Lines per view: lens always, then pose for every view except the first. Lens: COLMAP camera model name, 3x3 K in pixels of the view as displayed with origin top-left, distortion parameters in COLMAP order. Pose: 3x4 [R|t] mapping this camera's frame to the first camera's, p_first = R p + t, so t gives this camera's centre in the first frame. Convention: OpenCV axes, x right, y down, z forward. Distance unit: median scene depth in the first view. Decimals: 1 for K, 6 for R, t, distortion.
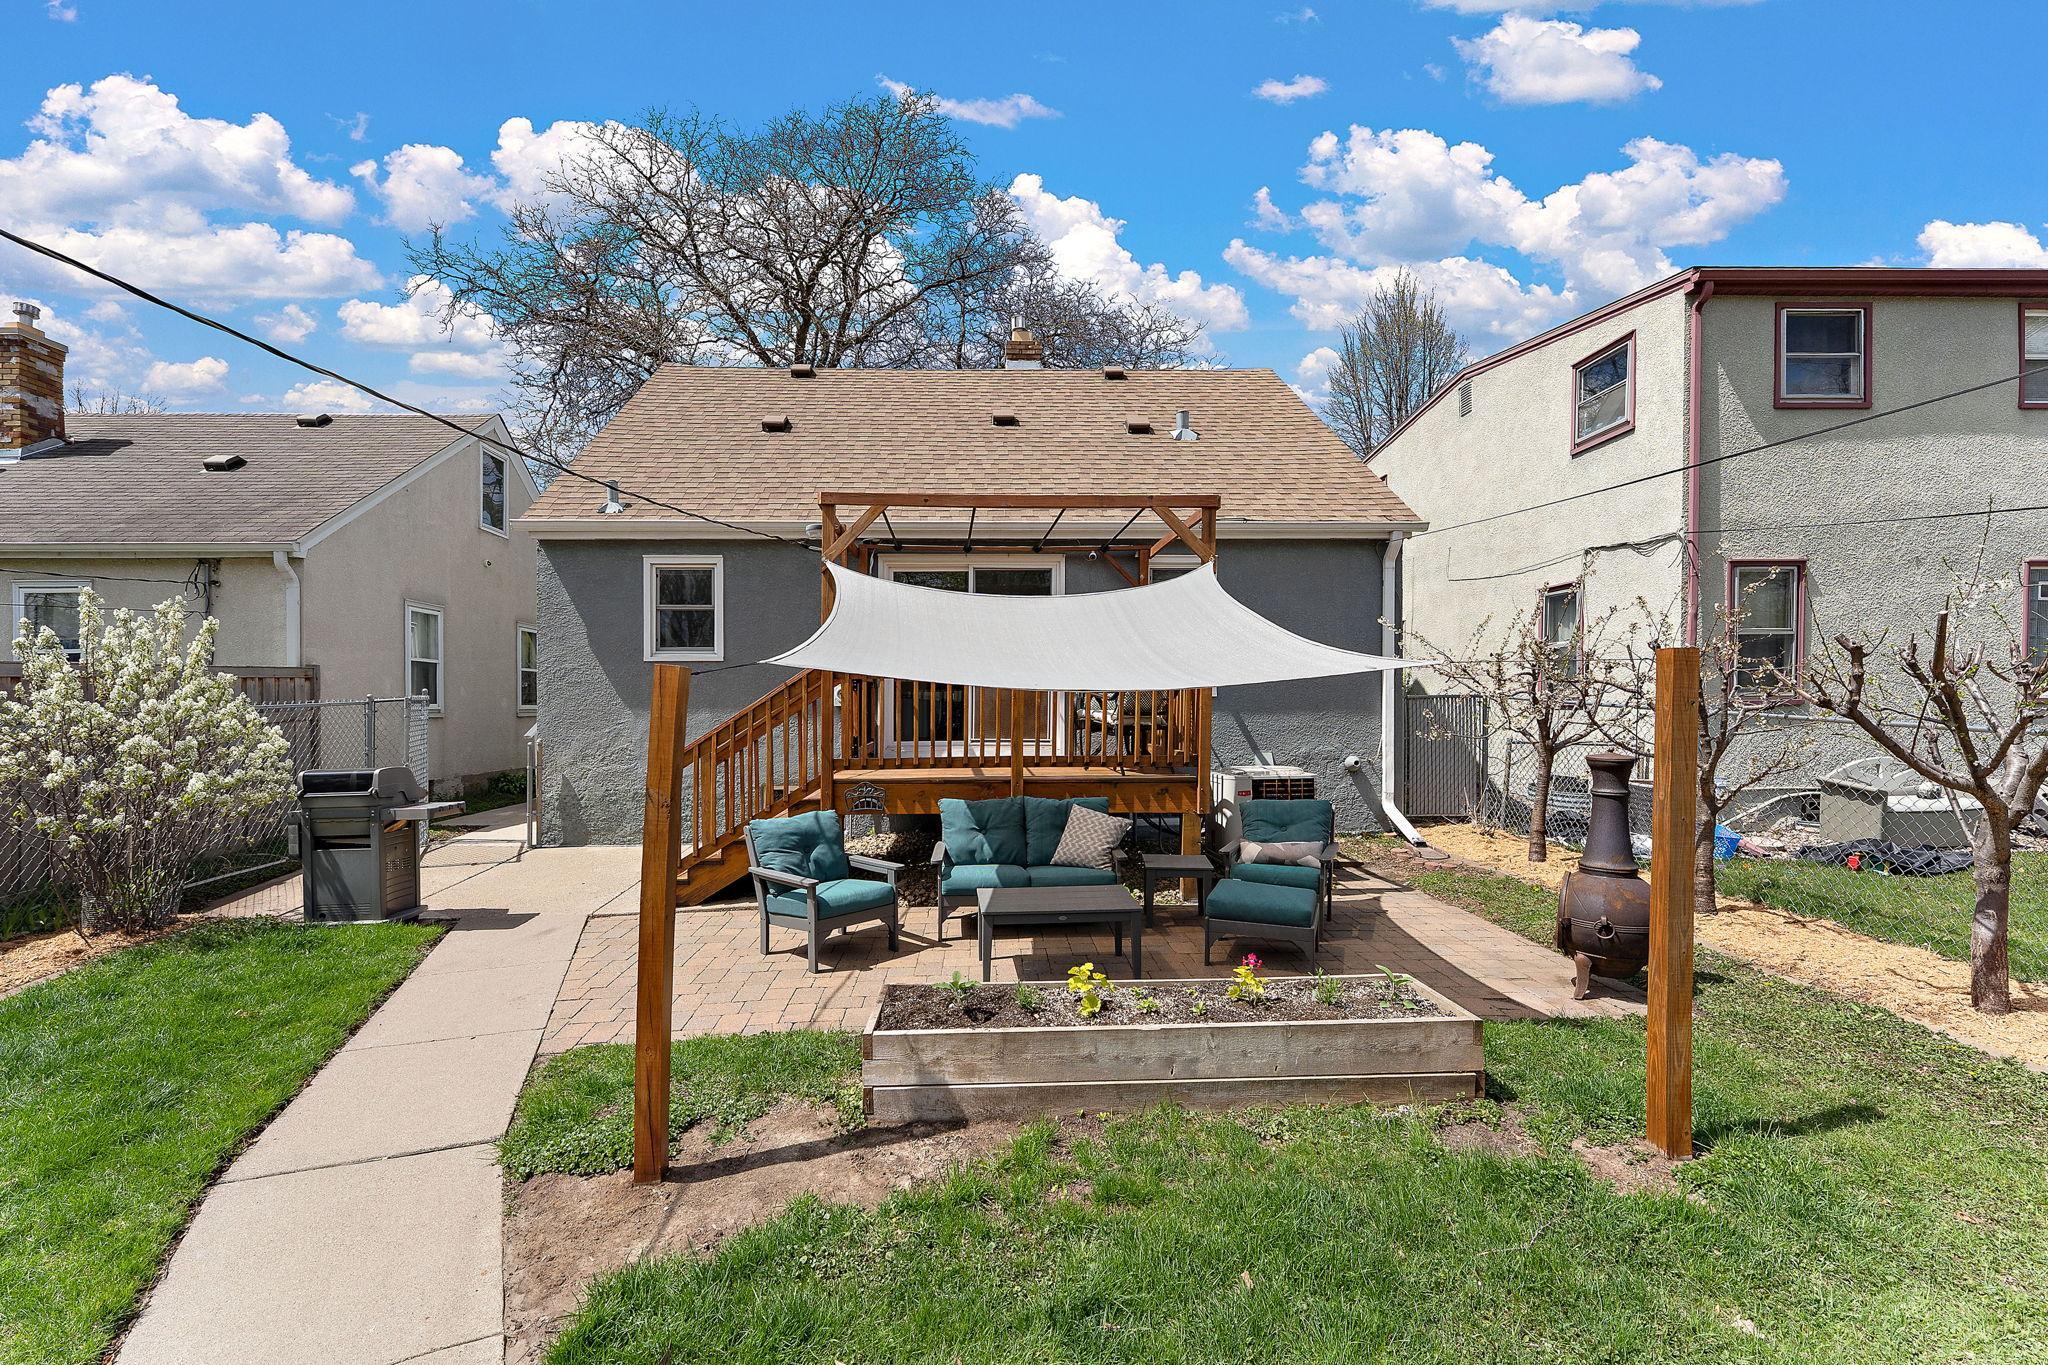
lens RADIAL K [[876.6, 0, 990.8], [0, 876.6, 707.7], [0, 0, 1]] dist [0.000647, -0.000387]
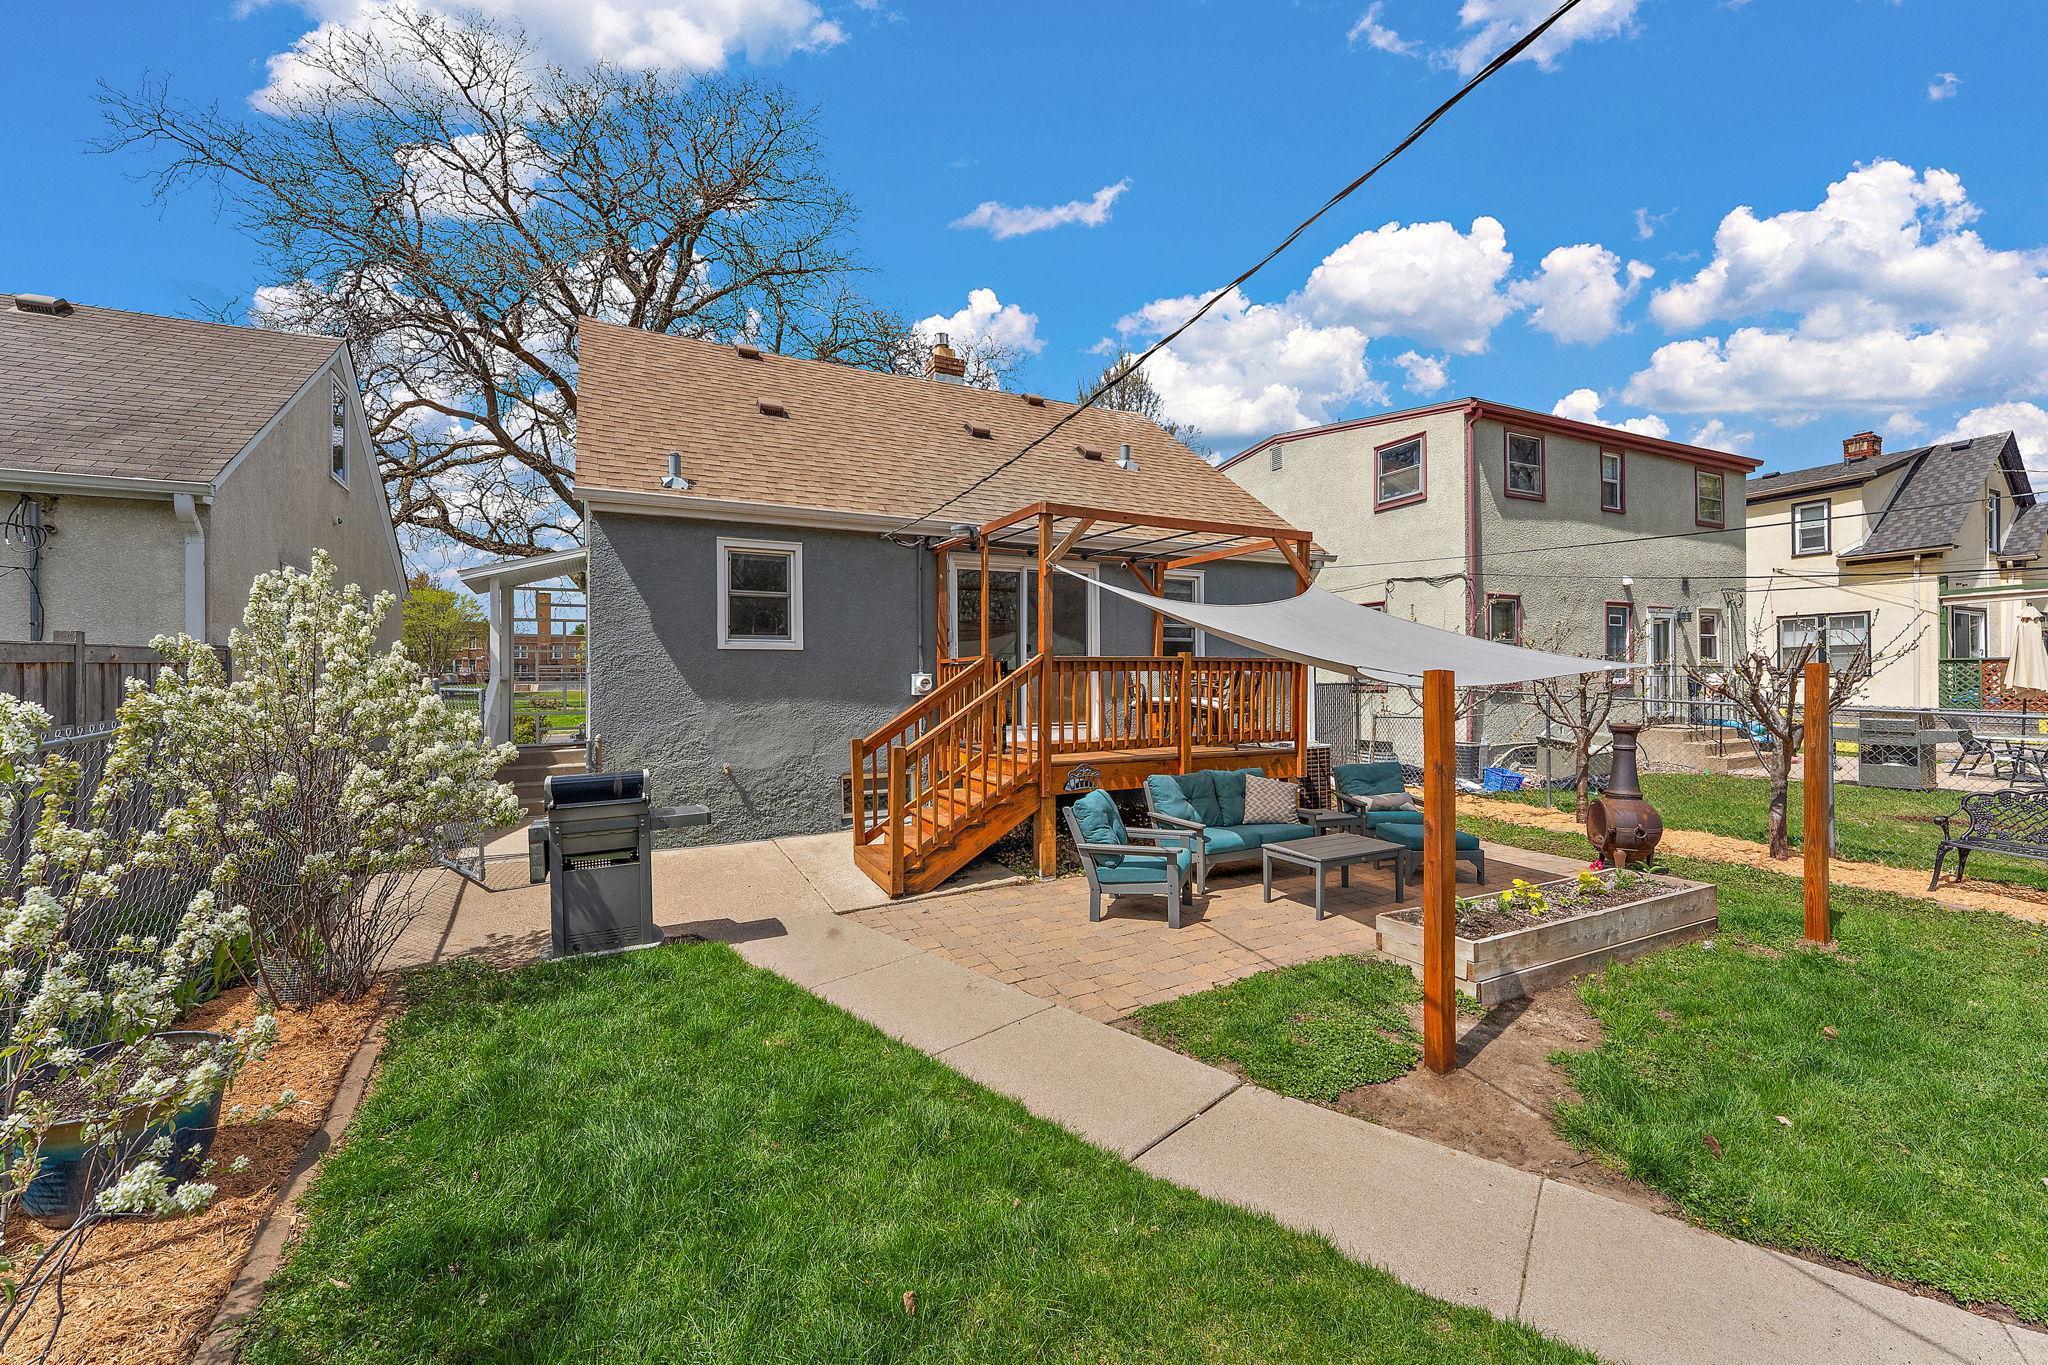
lens RADIAL K [[831.4, 0, 1024.0], [0, 831.4, 682.5], [0, 0, 1]] dist [0.000795, 0.000055]
pose [[0.902233, -0.001299, 0.431247, -0.495373], [0.005408, 0.999951, -0.008302, -0.008168], [-0.431215, 0.009823, 0.902196, 0.053547]]
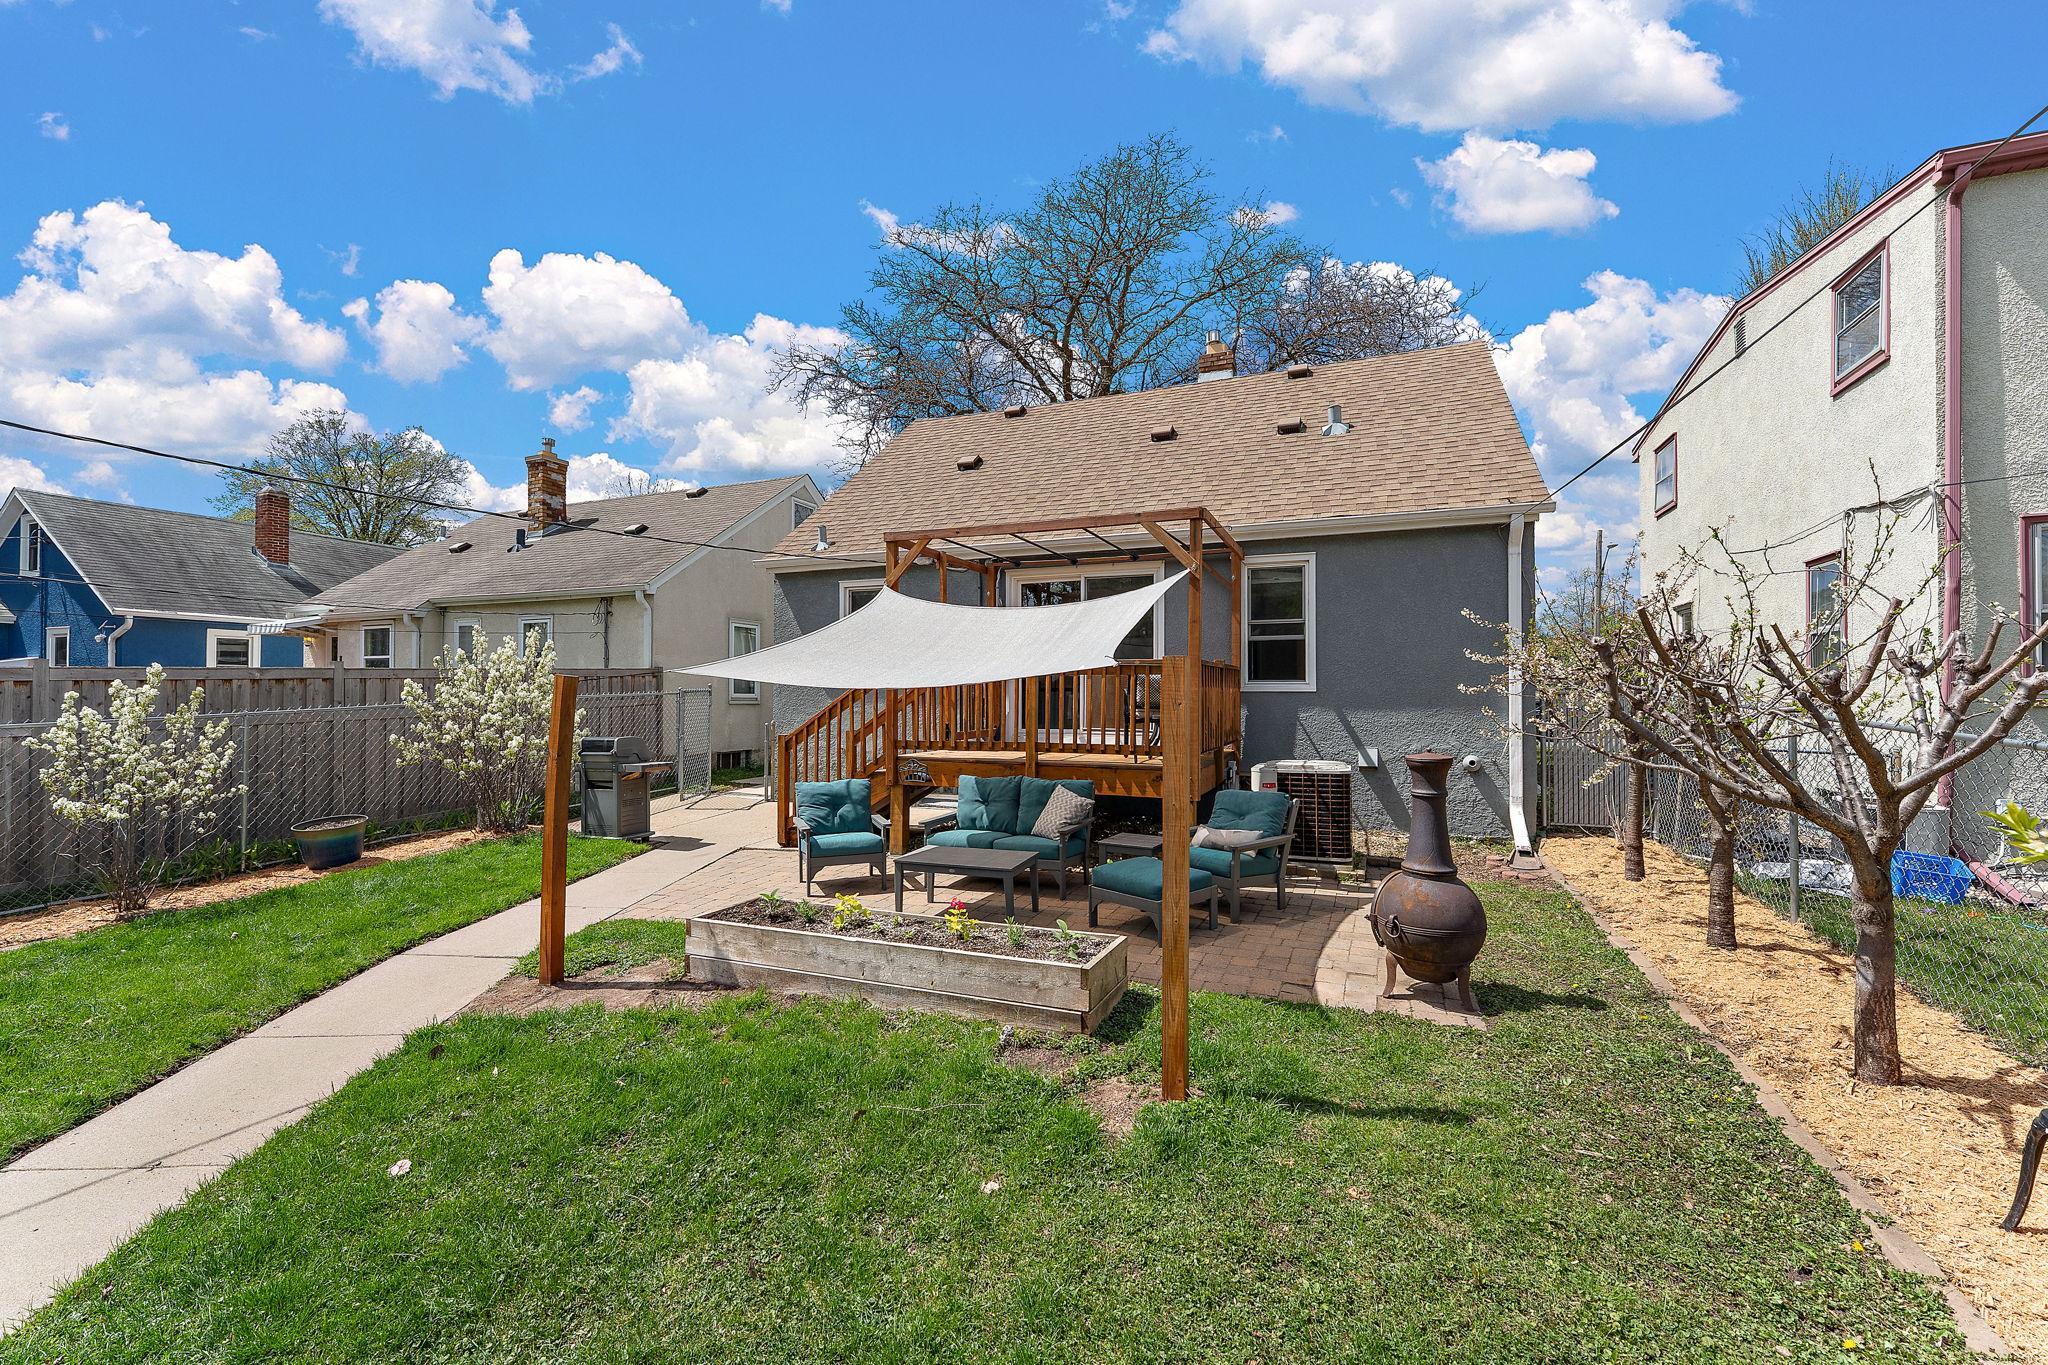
lens RADIAL K [[856.7, 0, 1024.0], [0, 856.7, 682.5], [0, 0, 1]] dist [0.000545, 0.000251]
pose [[0.908976, 0.000185, -0.416848, 0.371130], [-0.007926, 0.999827, -0.016839, -0.004185], [0.416773, 0.018610, 0.908820, -0.037208]]
